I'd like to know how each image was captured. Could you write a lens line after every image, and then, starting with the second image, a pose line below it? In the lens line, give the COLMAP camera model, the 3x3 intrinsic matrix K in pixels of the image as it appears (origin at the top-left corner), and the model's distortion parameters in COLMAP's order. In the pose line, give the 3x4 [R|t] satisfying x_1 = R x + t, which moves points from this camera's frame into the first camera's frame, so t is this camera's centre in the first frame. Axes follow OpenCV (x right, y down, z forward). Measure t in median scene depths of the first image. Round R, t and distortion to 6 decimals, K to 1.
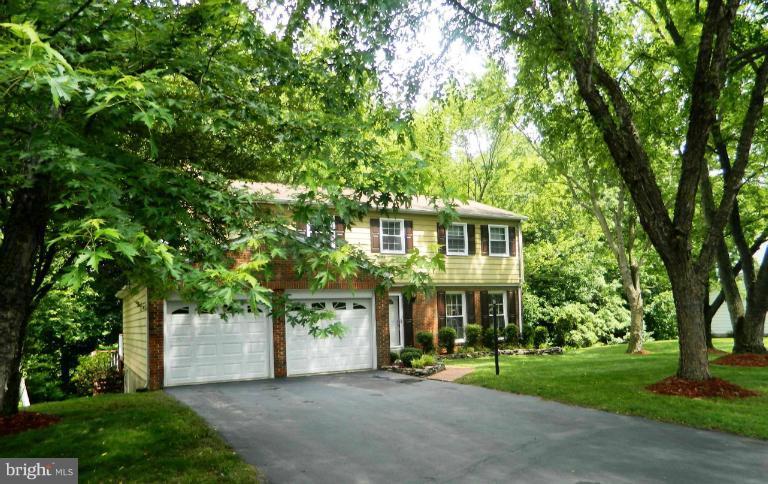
lens RADIAL K [[581.3, 0, 384.0], [0, 581.3, 242.0], [0, 0, 1]] dist [0.002588, 0.000136]
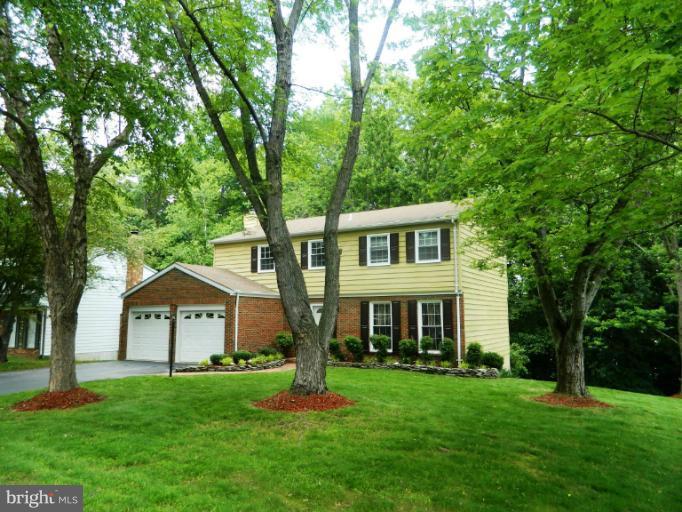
lens RADIAL K [[503.8, 0, 341.0], [0, 503.8, 256.0], [0, 0, 1]] dist [-0.000173, -0.001450]
pose [[0.549297, -0.080341, -0.831756, 0.806503], [0.090117, 0.995258, -0.036621, 0.031006], [0.830754, -0.054839, 0.553932, 0.449912]]
